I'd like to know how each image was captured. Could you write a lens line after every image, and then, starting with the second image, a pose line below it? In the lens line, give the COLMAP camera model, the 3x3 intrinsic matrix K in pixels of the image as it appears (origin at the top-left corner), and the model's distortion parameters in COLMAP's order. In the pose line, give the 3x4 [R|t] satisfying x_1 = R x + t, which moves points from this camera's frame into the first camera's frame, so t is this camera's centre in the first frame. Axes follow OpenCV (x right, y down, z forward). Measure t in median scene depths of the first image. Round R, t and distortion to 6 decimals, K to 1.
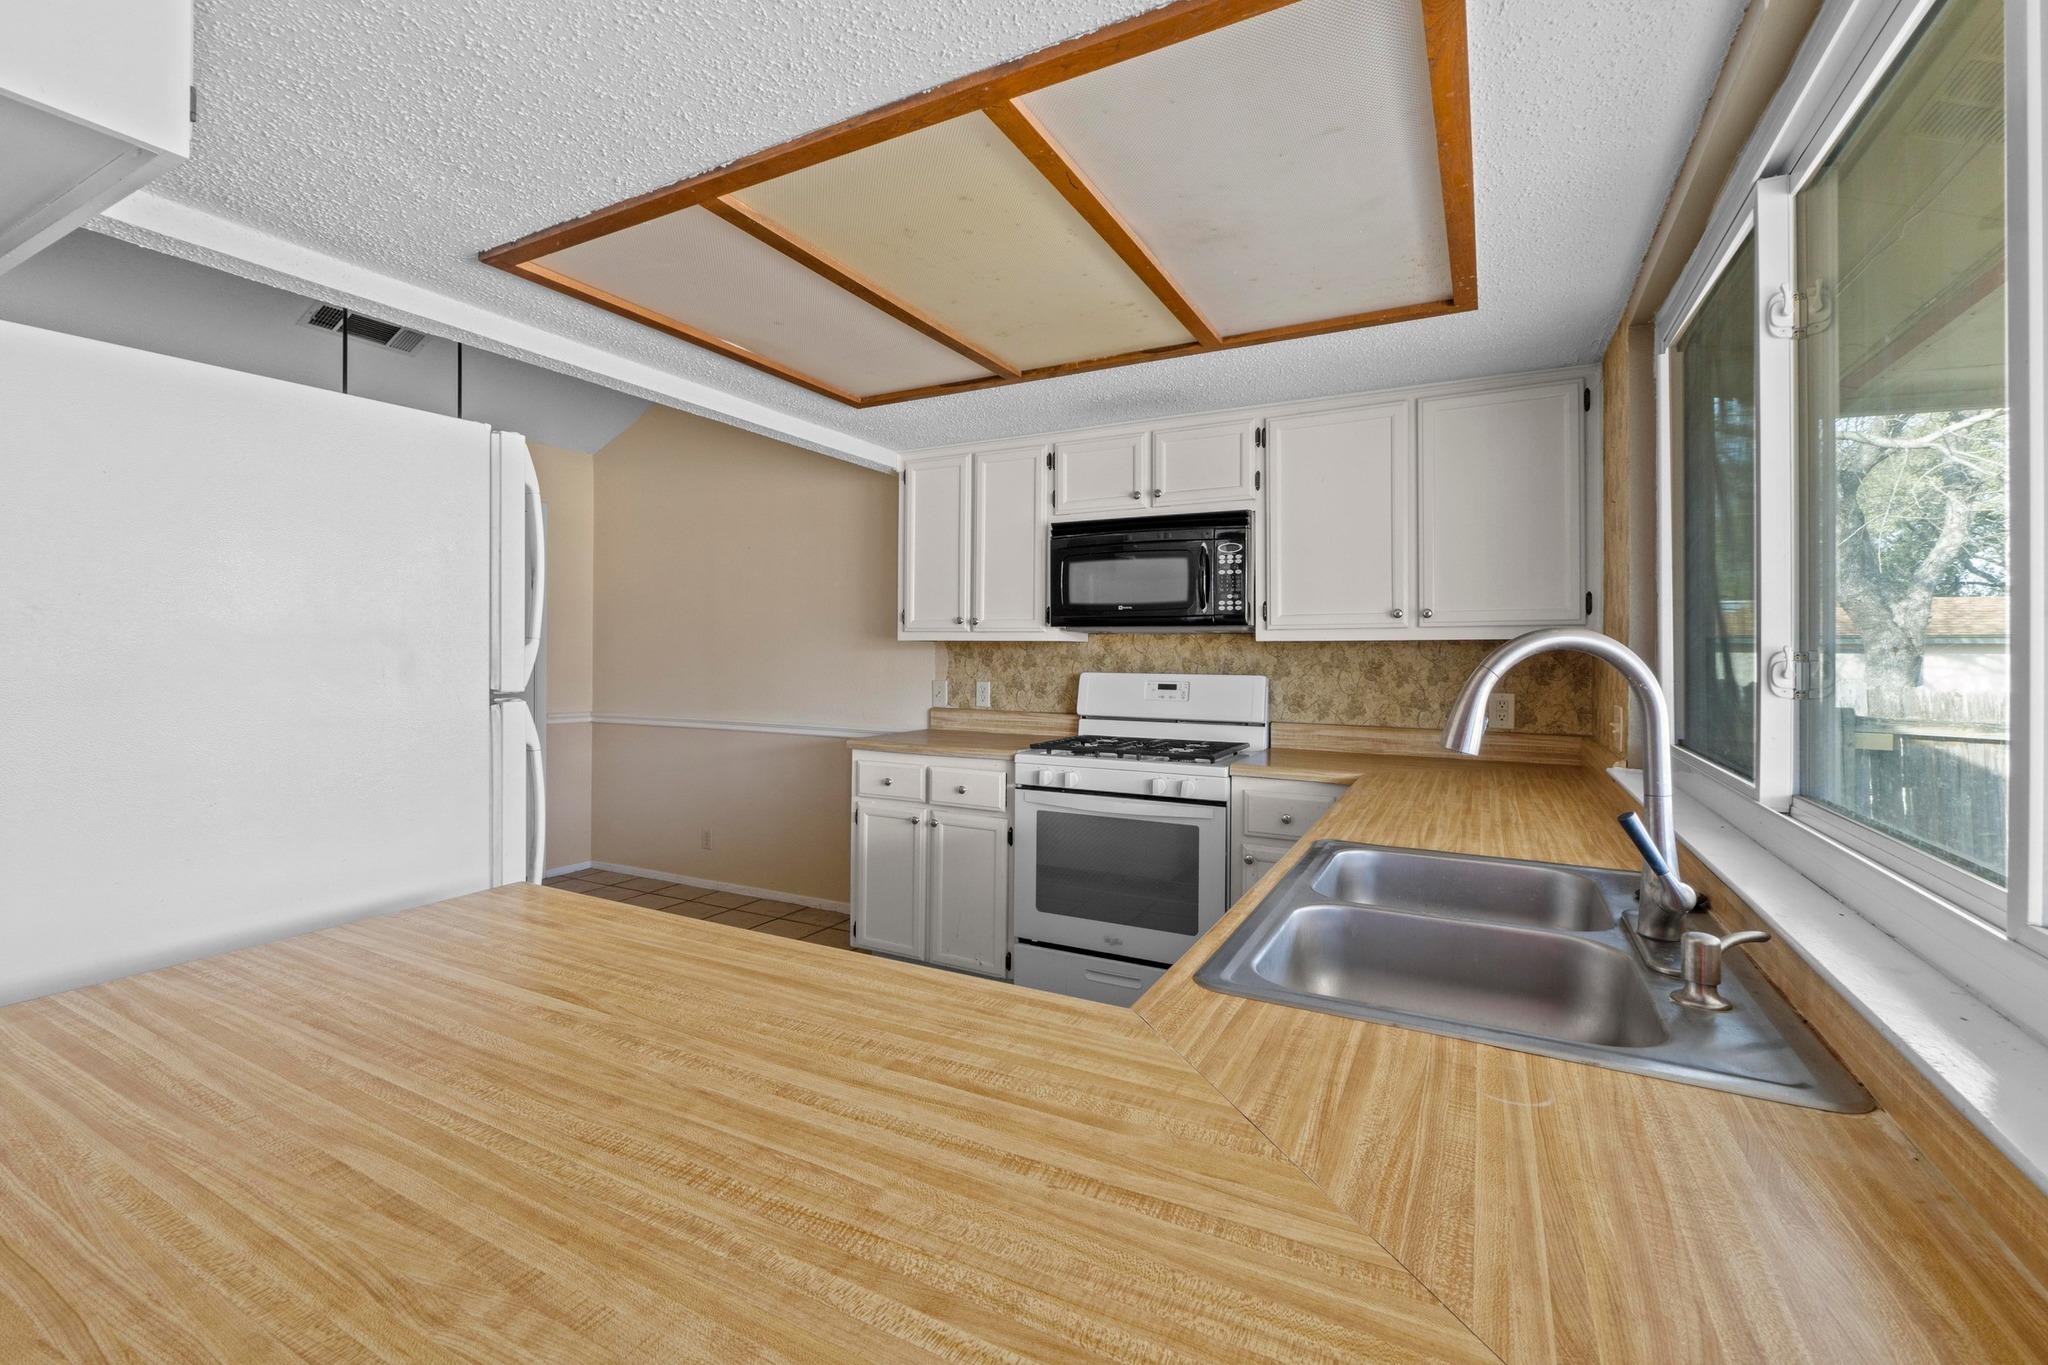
lens RADIAL K [[862.0, 0, 1025.6], [0, 862.0, 671.2], [0, 0, 1]] dist [-0.002367, -0.000351]
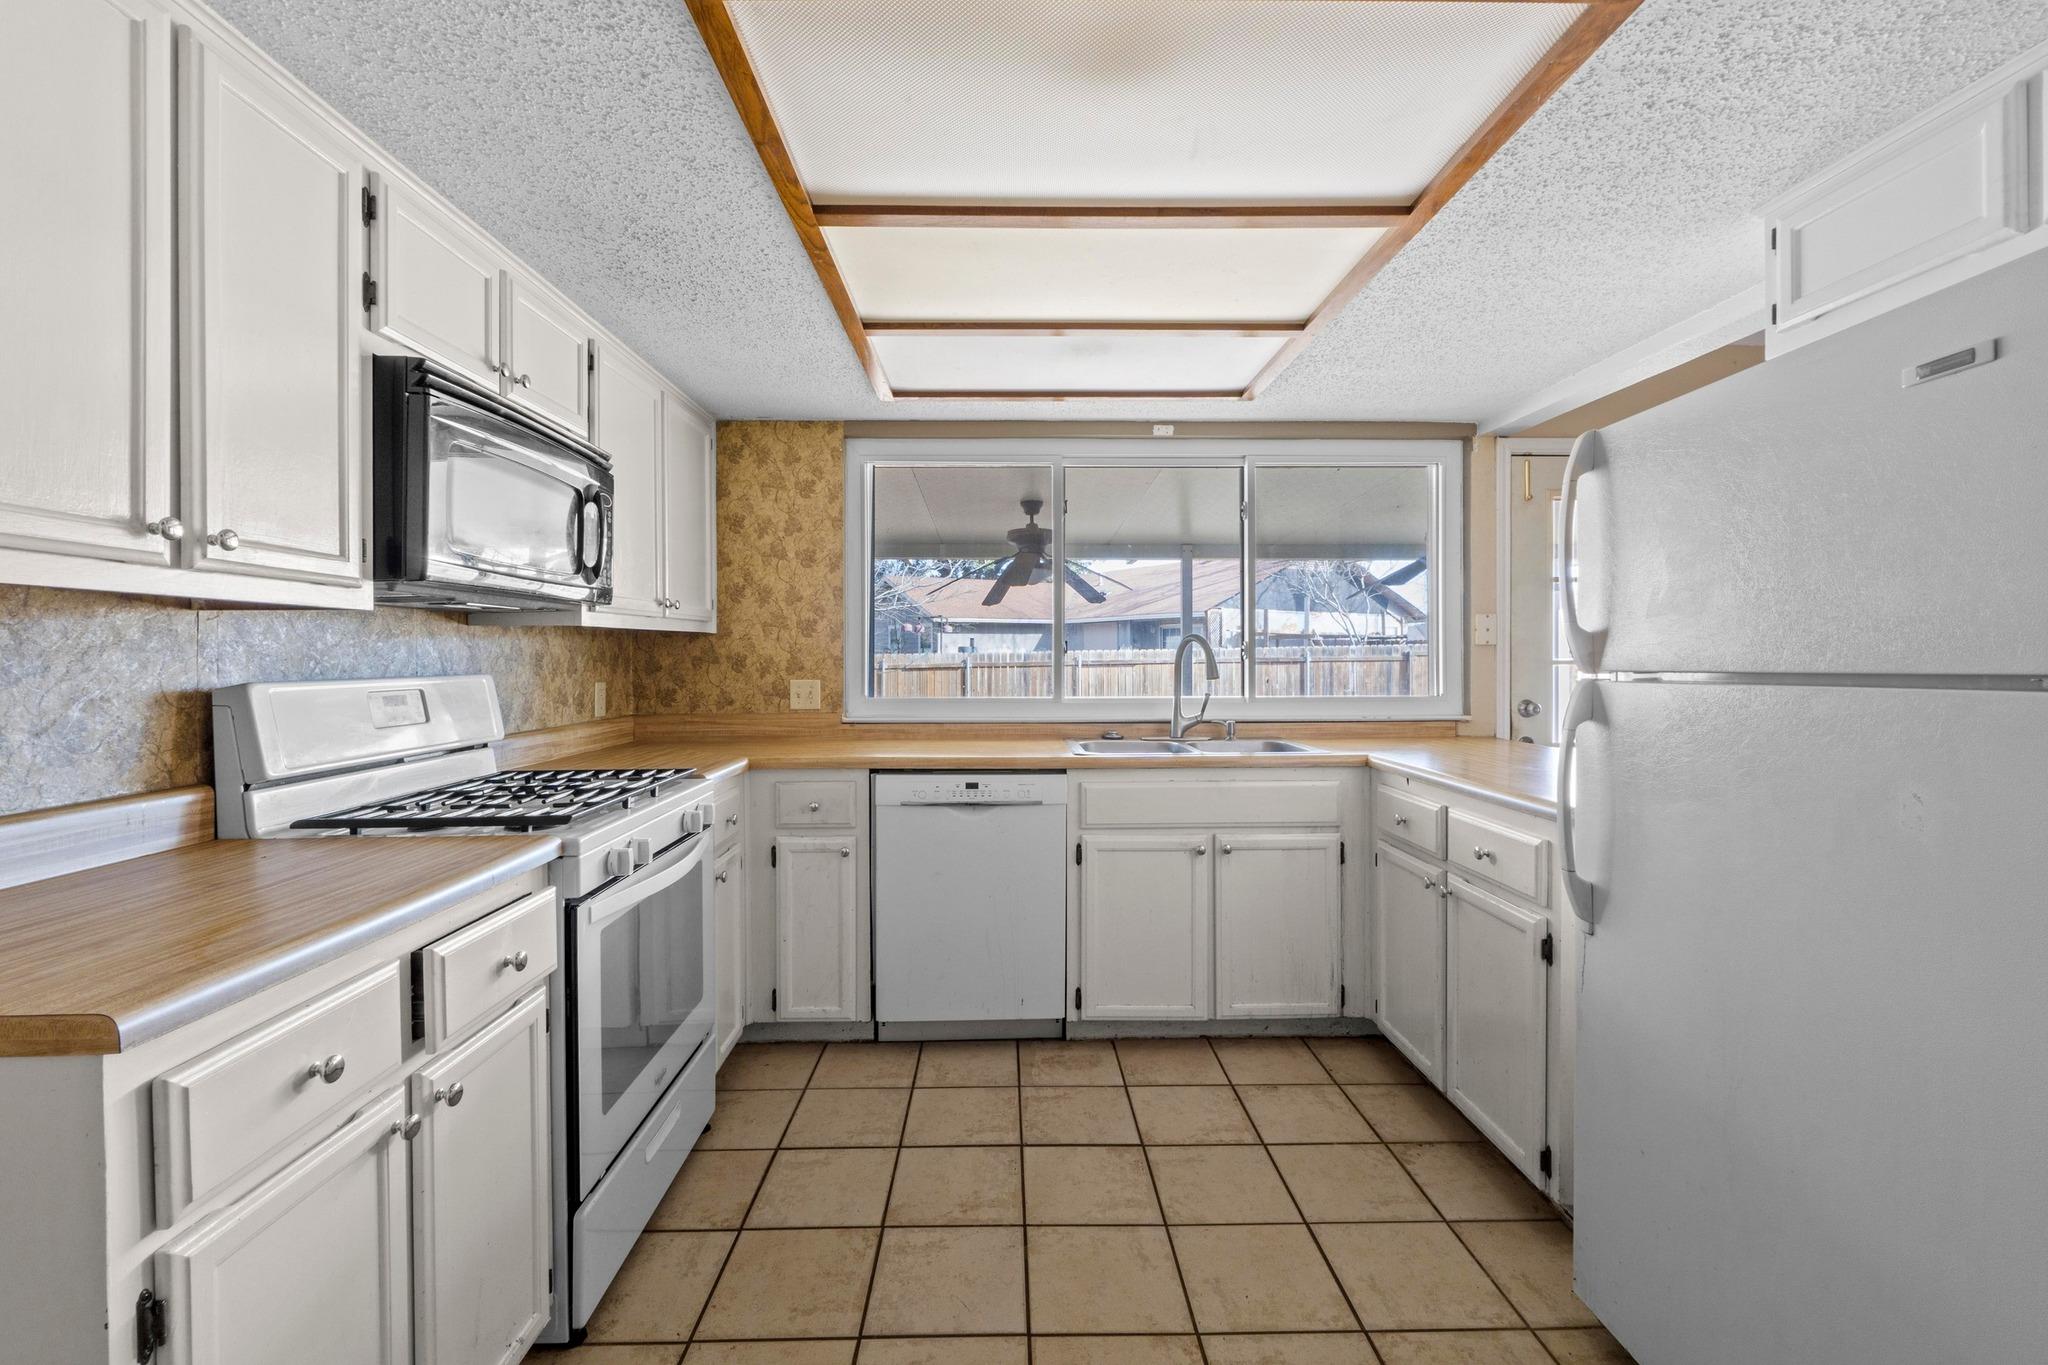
lens RADIAL K [[874.2, 0, 1016.1], [0, 874.2, 658.6], [0, 0, 1]] dist [-0.003414, -0.000509]
pose [[-0.482447, 0.000147, 0.875925, -0.511507], [0.023562, 0.999640, 0.012810, -0.008526], [-0.875608, 0.026819, -0.482277, 0.903958]]
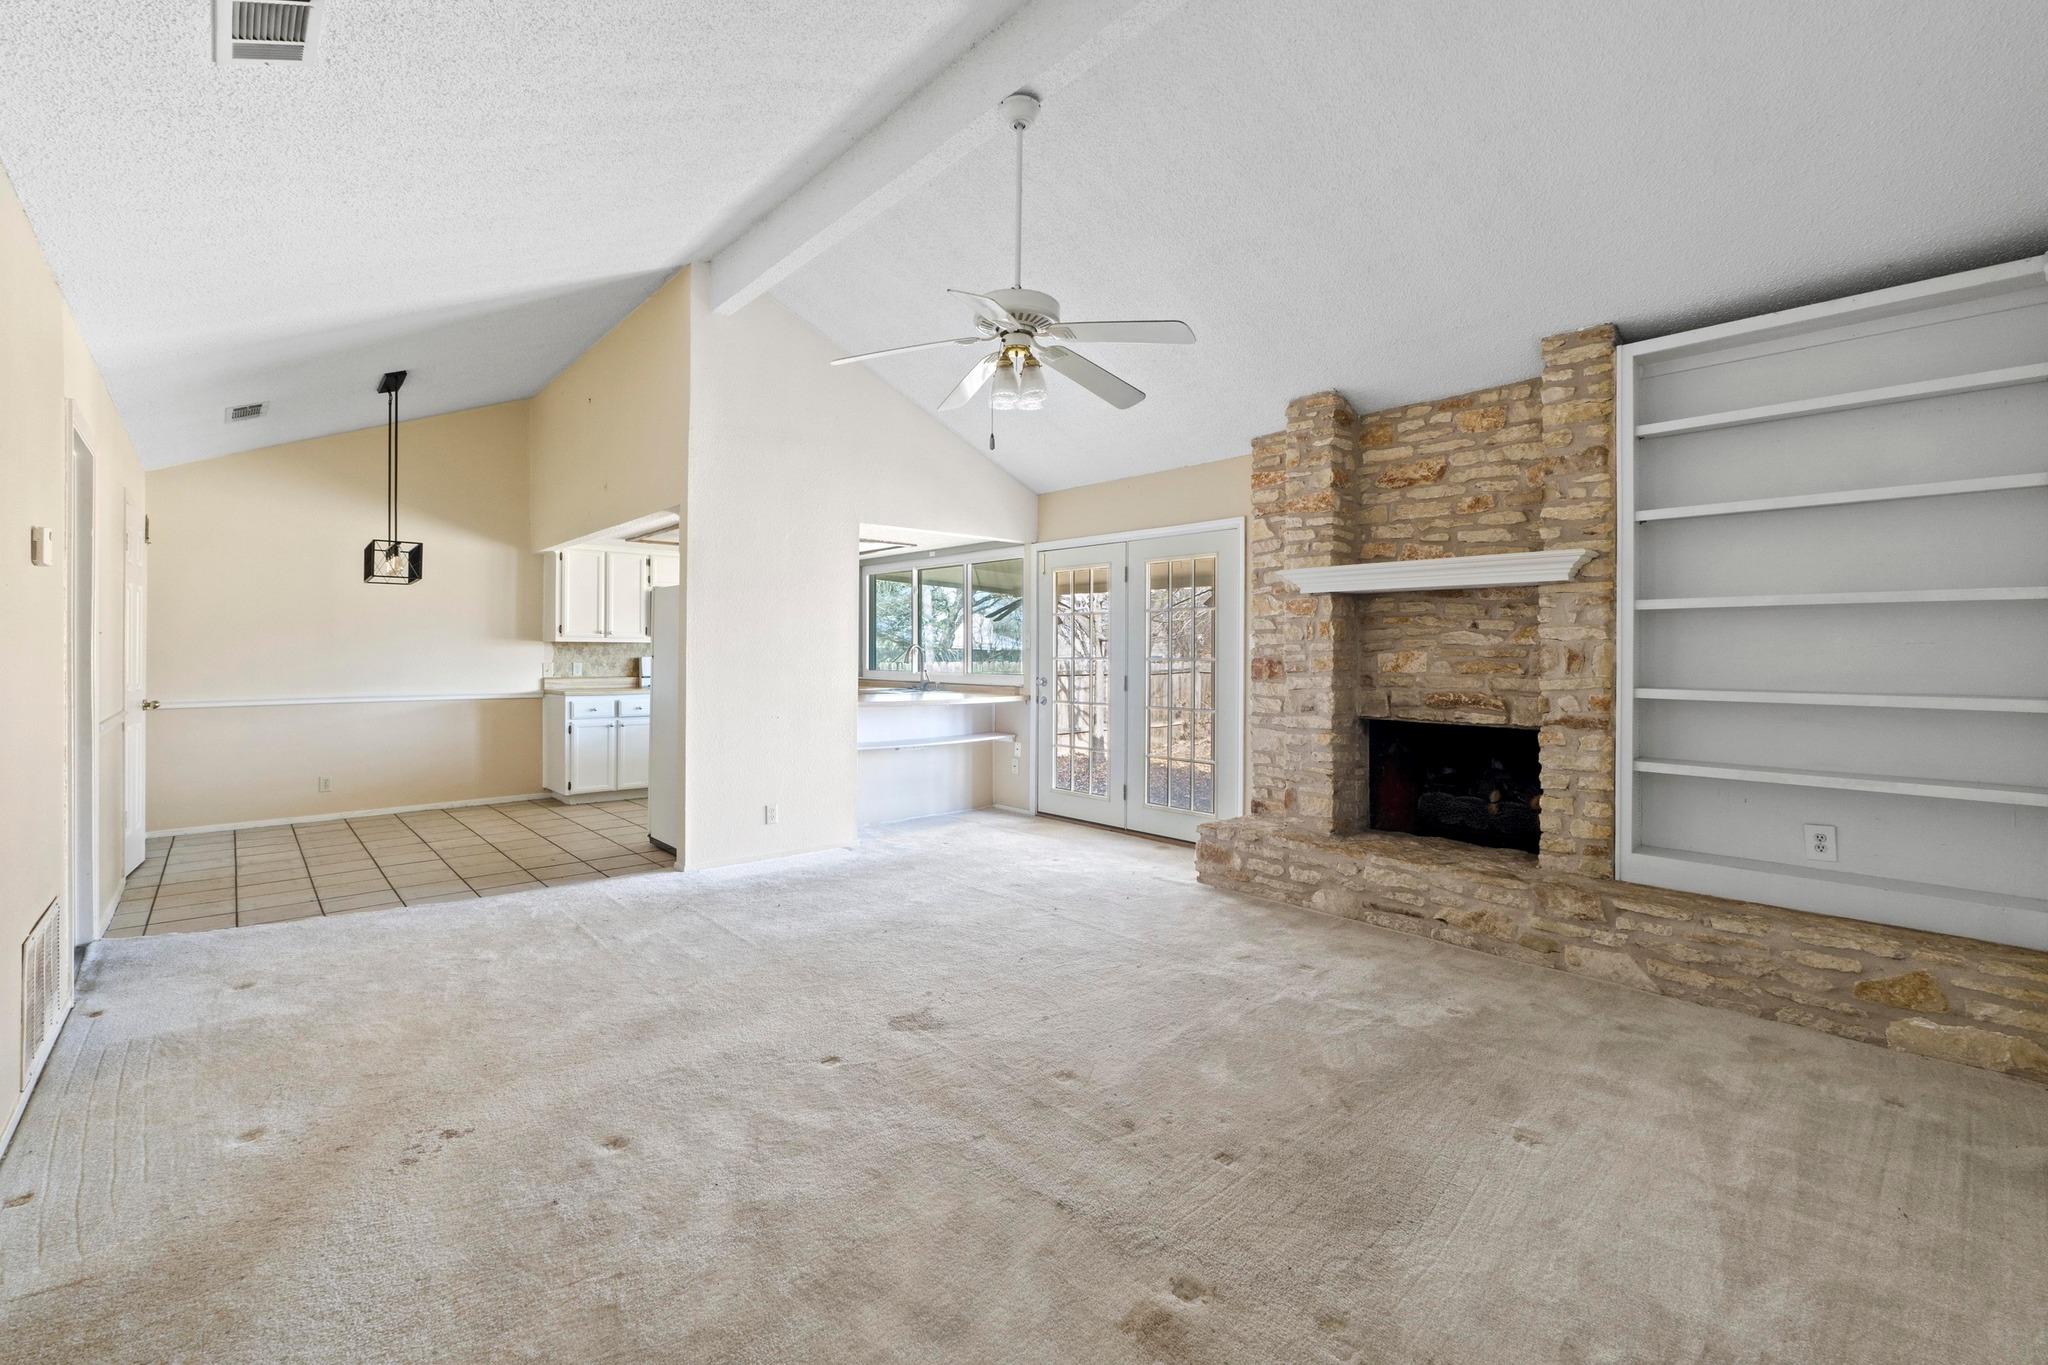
lens RADIAL K [[874.2, 0, 1016.1], [0, 874.2, 658.6], [0, 0, 1]] dist [-0.003414, -0.000509]
pose [[0.342573, -0.002029, 0.939489, -1.730706], [0.016002, 0.999865, -0.003676, 0.029542], [-0.939355, 0.016293, 0.342559, -0.656304]]
